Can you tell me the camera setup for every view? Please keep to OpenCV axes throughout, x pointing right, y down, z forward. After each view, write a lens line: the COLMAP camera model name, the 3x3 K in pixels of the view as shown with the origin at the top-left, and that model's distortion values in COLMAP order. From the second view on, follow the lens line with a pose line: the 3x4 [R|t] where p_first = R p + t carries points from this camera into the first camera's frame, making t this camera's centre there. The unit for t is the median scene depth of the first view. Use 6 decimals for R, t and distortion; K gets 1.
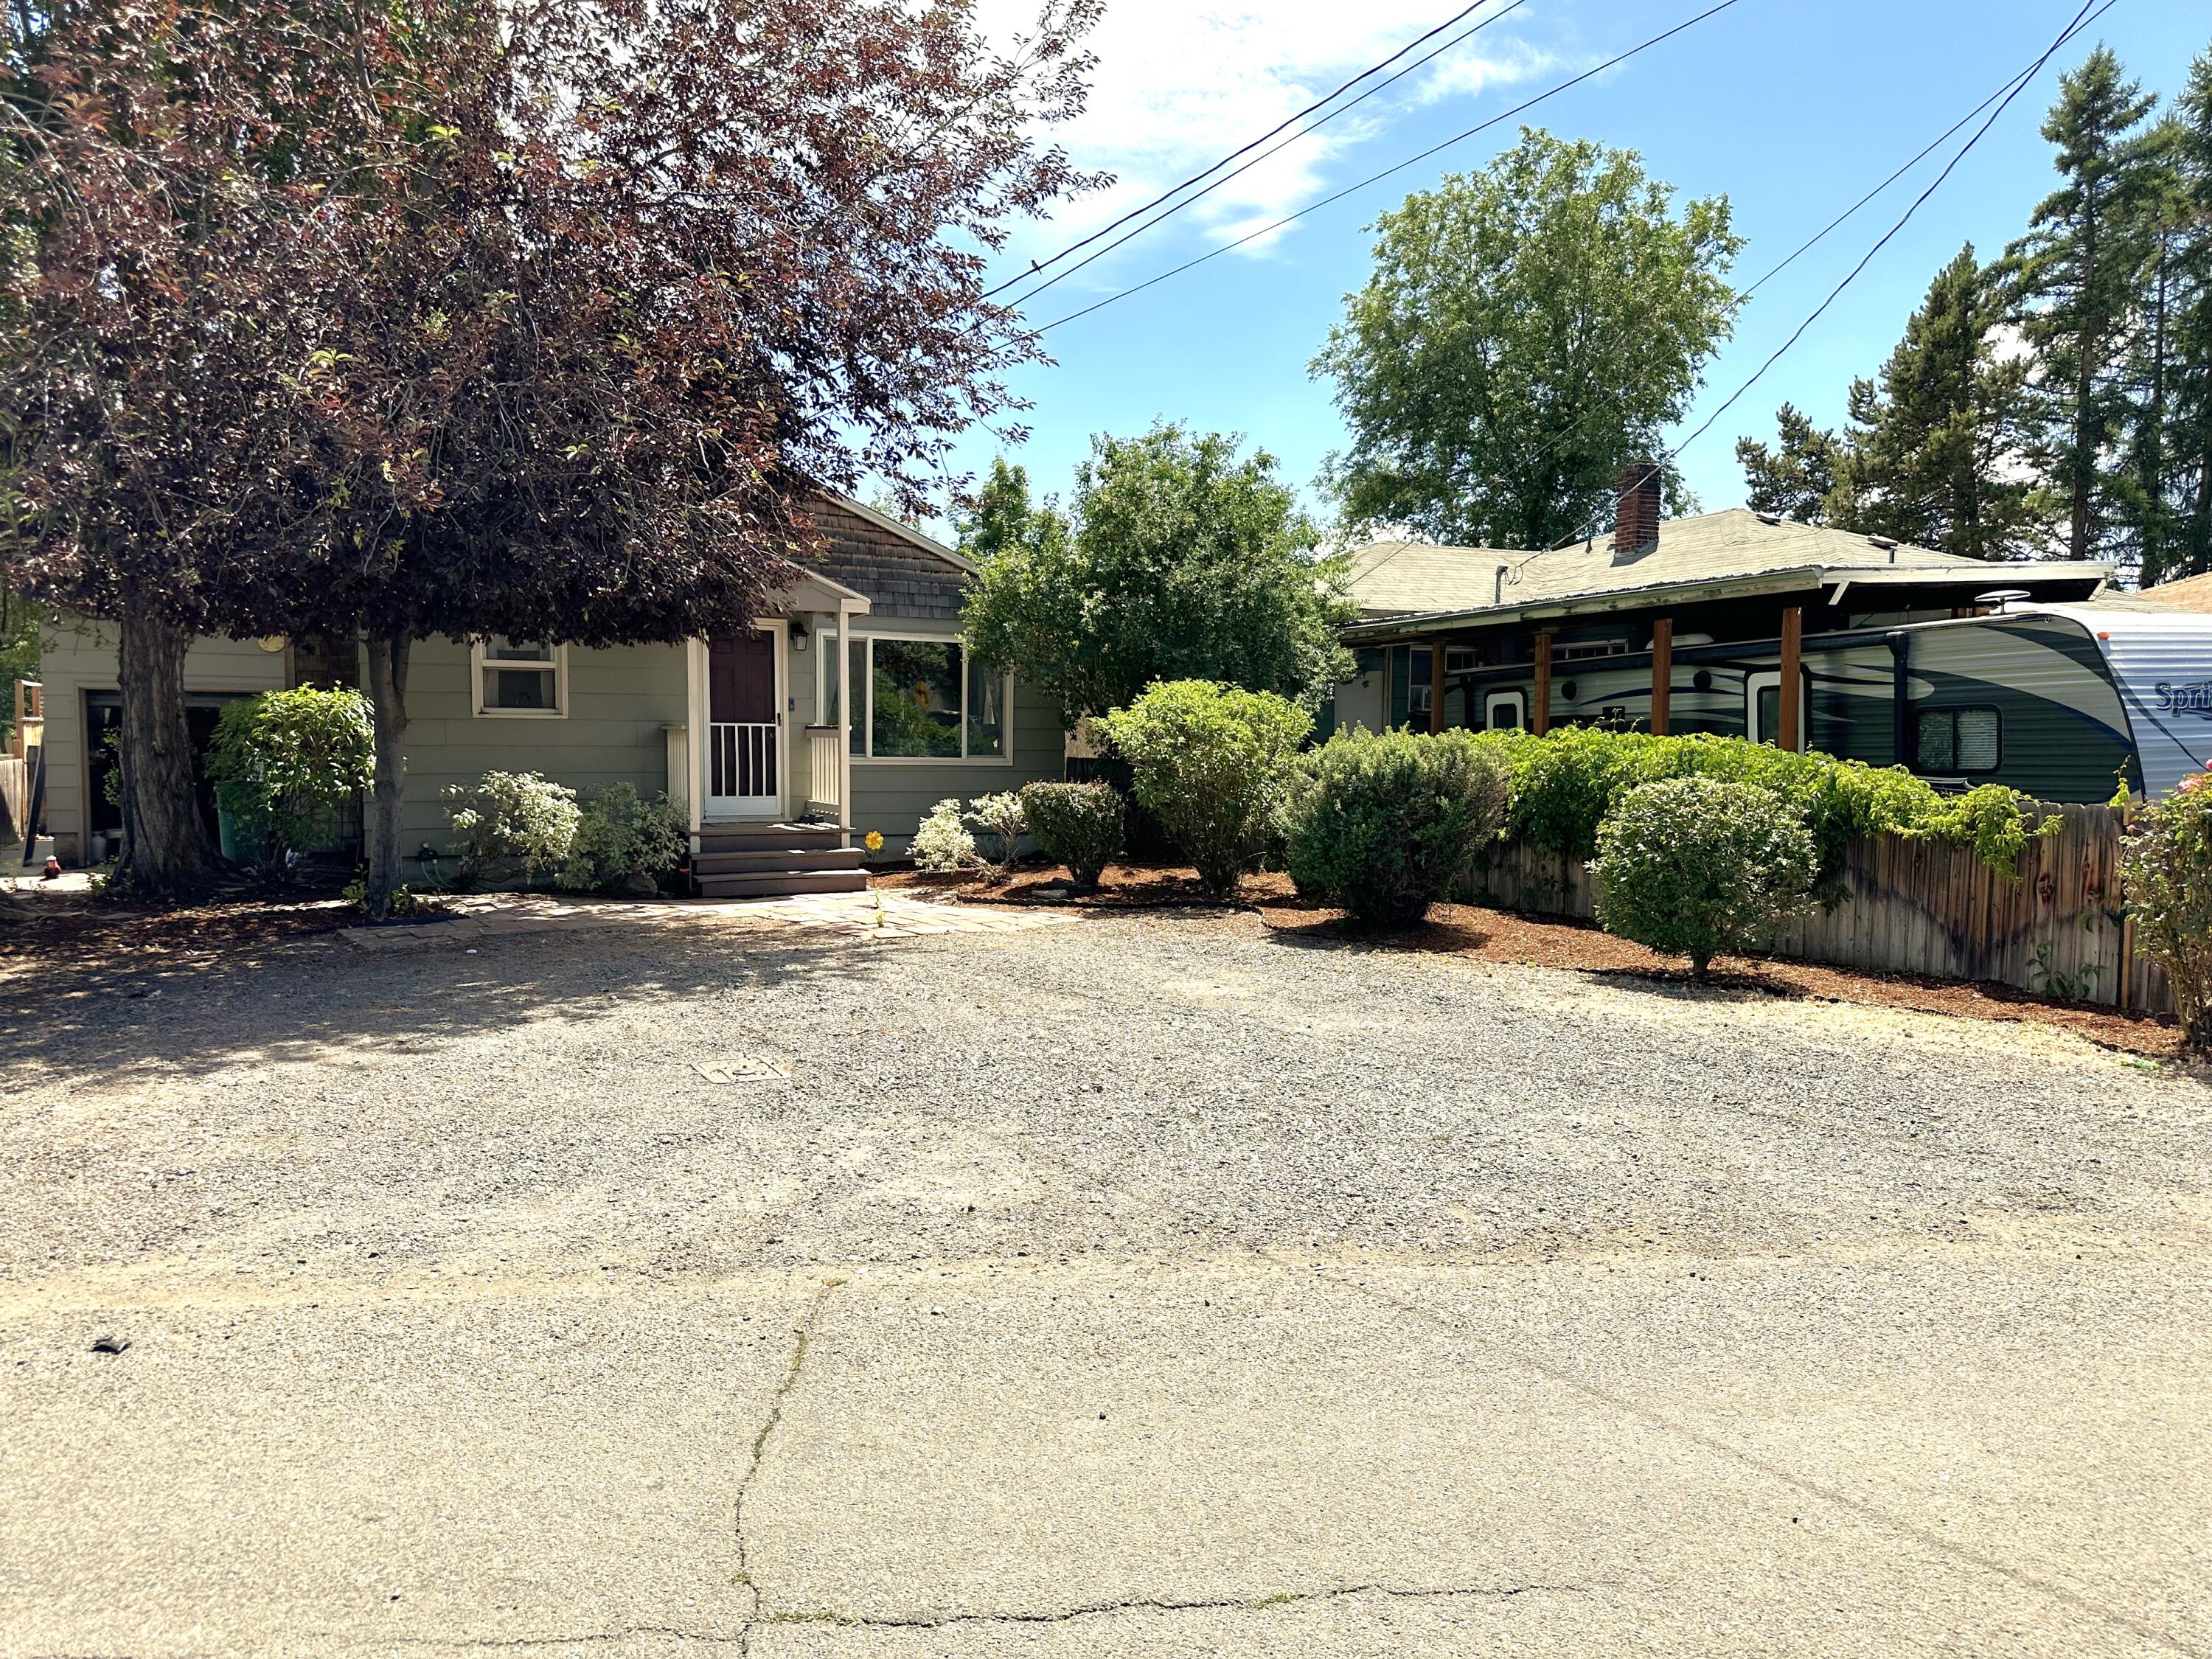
lens RADIAL K [[1565.1, 0, 1097.5], [0, 1565.1, 840.4], [0, 0, 1]] dist [0.178219, 0.000127]
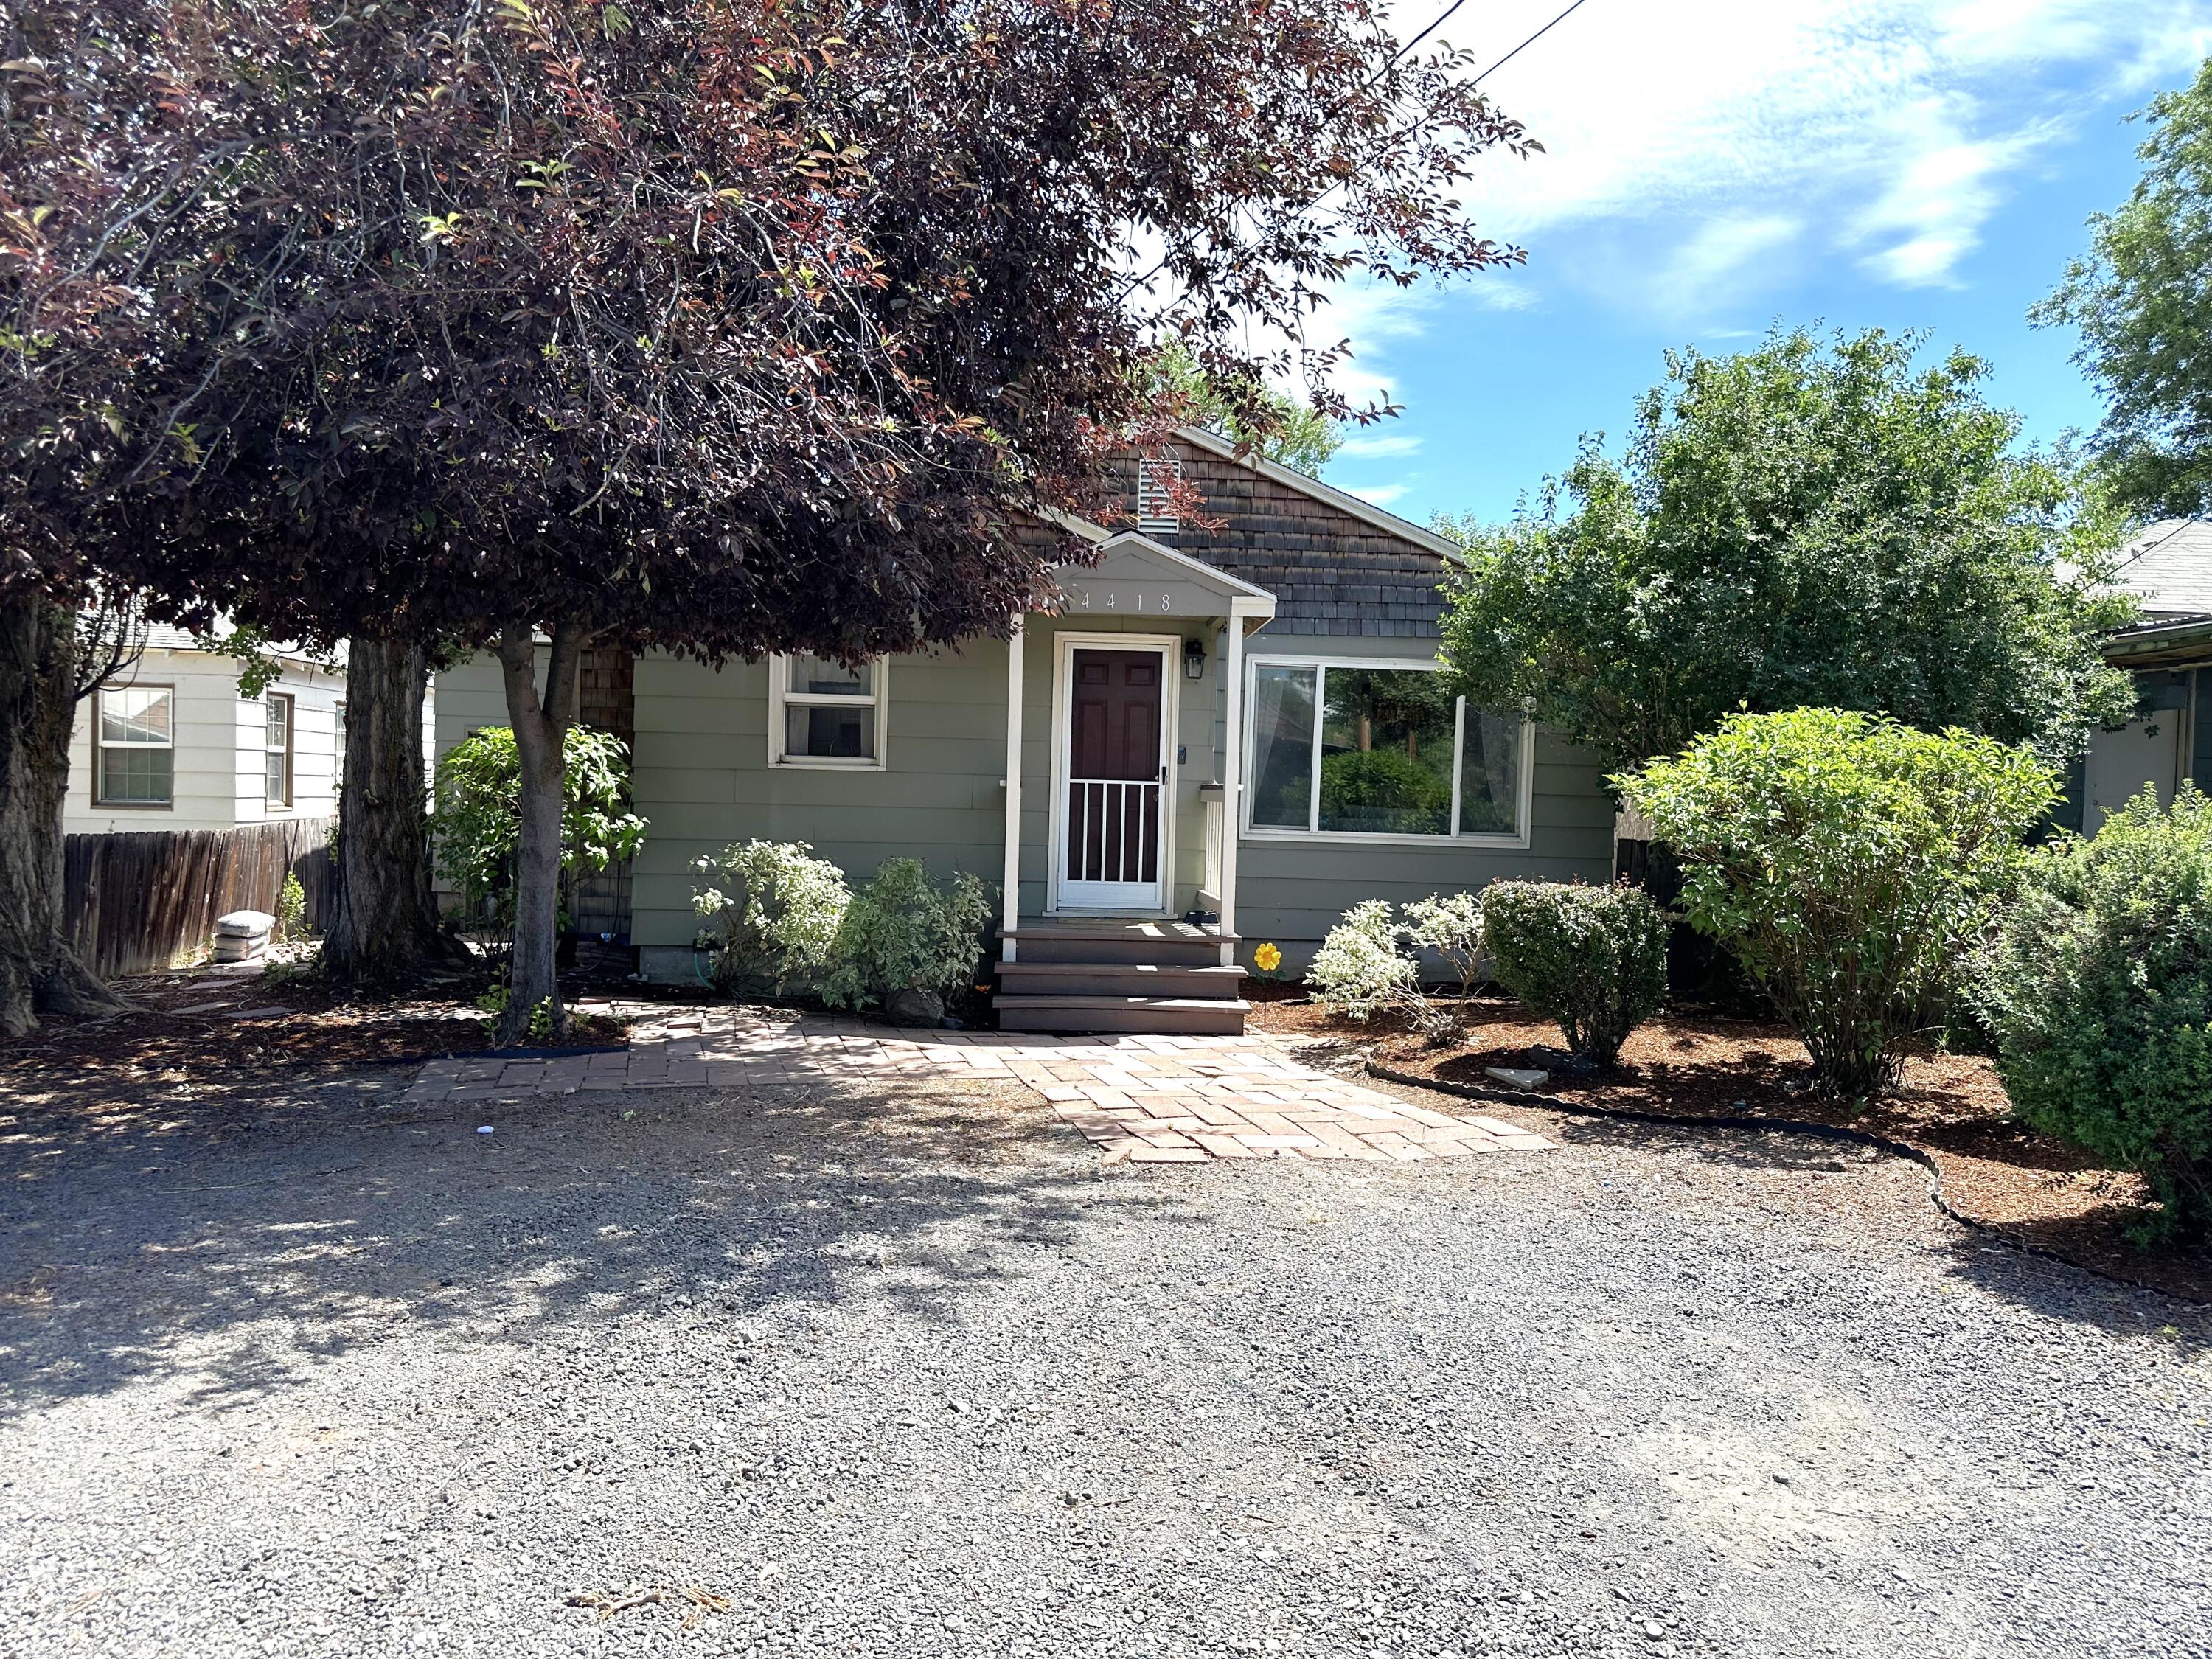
lens RADIAL K [[1550.4, 0, 1092.4], [0, 1550.4, 841.1], [0, 0, 1]] dist [0.069149, -0.092139]
pose [[0.921532, 0.030245, -0.387124, 0.041692], [-0.047455, 0.998261, -0.034973, -0.022924], [0.385393, 0.050600, 0.921364, 0.378514]]
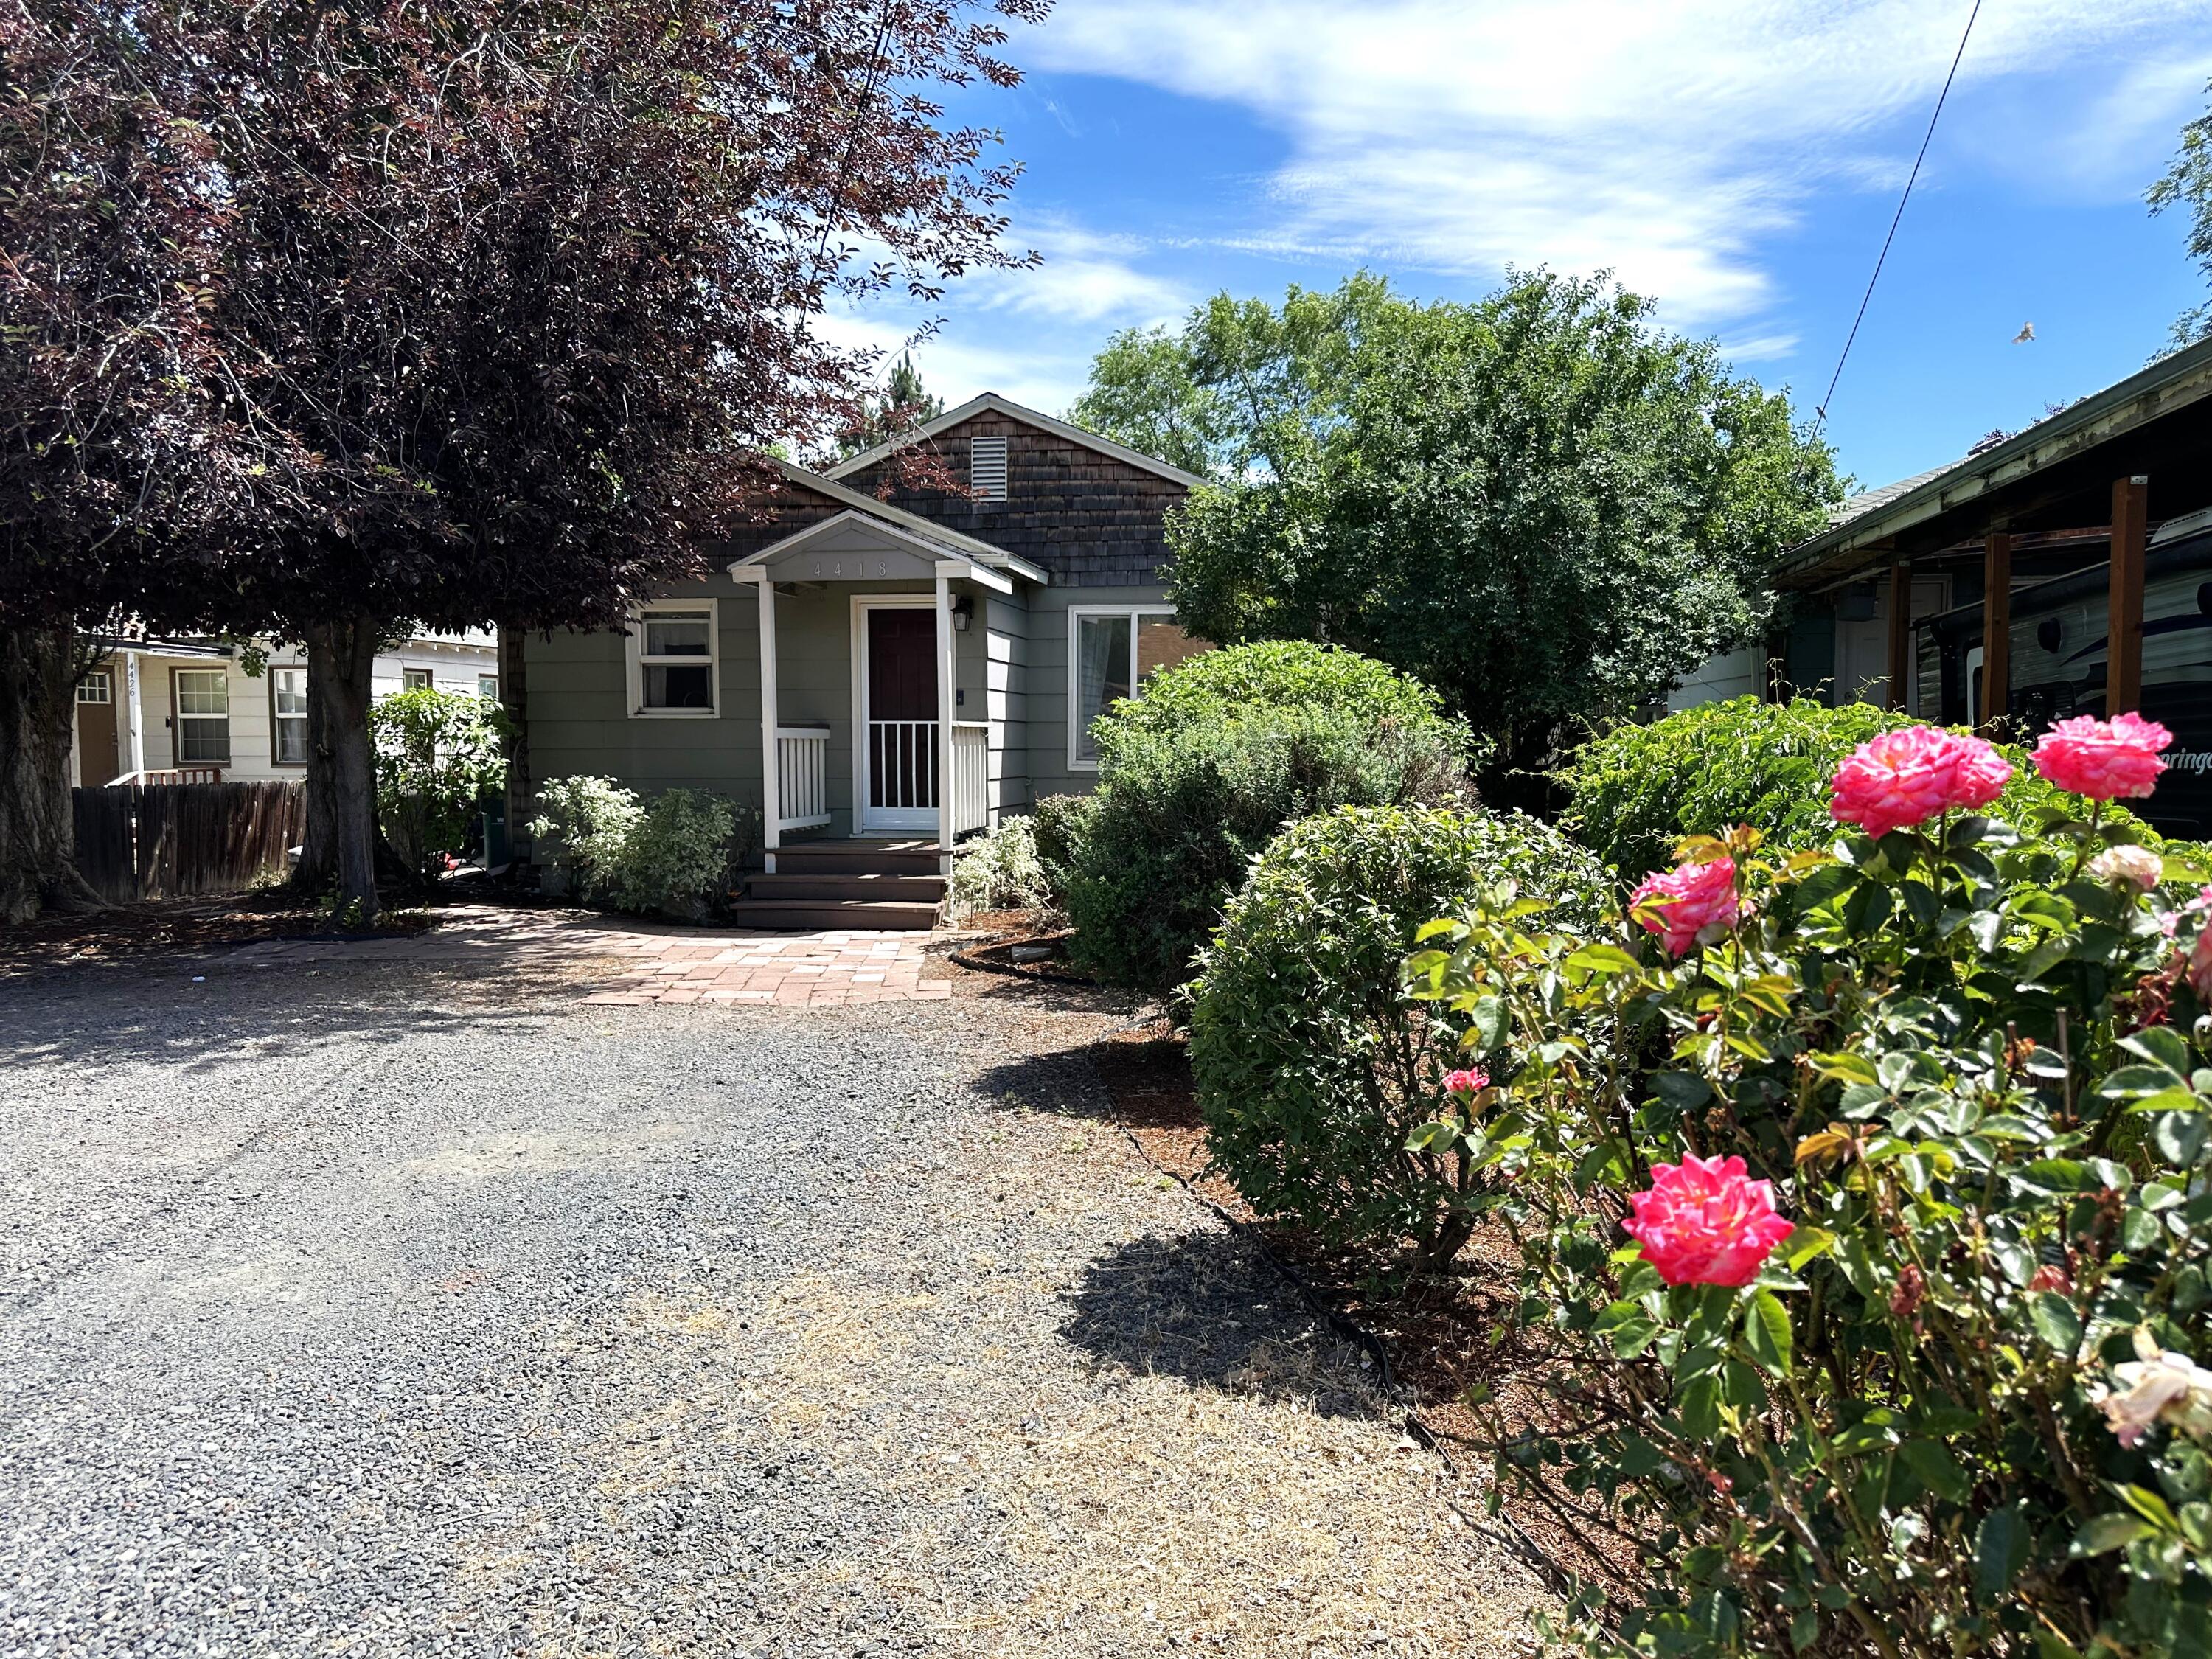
lens RADIAL K [[1577.8, 0, 1092.6], [0, 1577.8, 825.4], [0, 0, 1]] dist [0.030249, -0.039098]
pose [[0.809574, 0.025114, -0.586481, 0.371265], [-0.033404, 0.999436, -0.003313, -0.020384], [0.586067, 0.022273, 0.809957, 0.414310]]
